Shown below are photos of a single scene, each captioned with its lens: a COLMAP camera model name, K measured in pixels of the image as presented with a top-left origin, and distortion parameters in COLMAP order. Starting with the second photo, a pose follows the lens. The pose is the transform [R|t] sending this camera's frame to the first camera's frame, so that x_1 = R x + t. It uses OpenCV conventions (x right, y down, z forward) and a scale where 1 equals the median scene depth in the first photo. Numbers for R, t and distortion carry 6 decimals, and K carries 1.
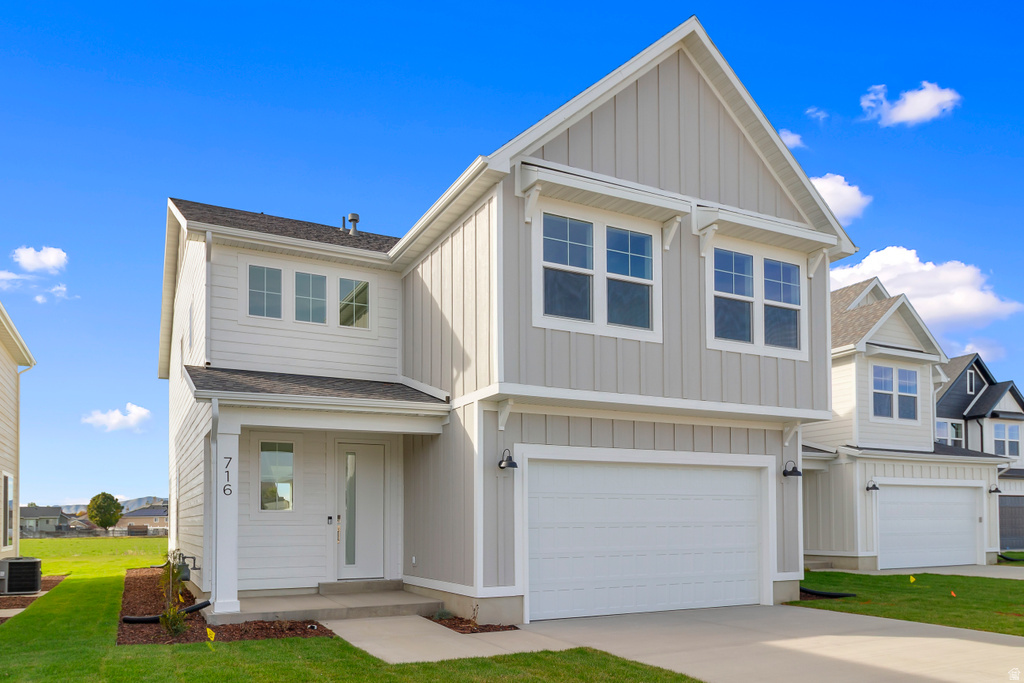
lens RADIAL K [[854.1, 0, 515.8], [0, 854.1, 351.7], [0, 0, 1]] dist [-0.004260, -0.009076]
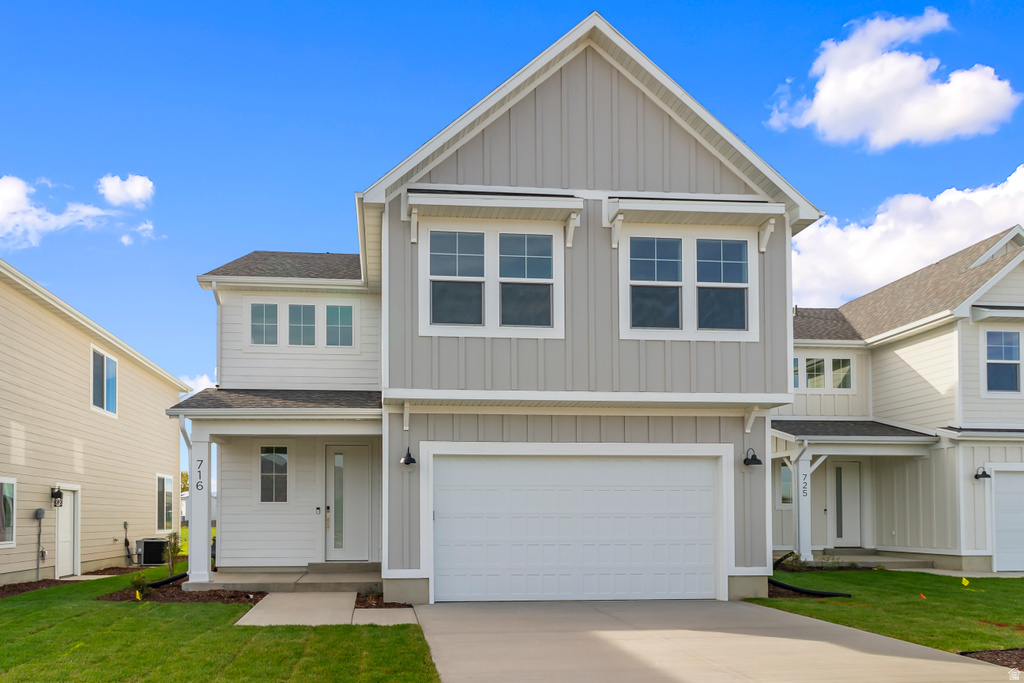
lens RADIAL K [[850.9, 0, 501.4], [0, 850.9, 343.5], [0, 0, 1]] dist [-0.001712, -0.002454]
pose [[0.901155, -0.082137, -0.425644, 0.524481], [0.080142, 0.996527, -0.022626, 0.012533], [0.426024, -0.013722, 0.904608, 0.038817]]
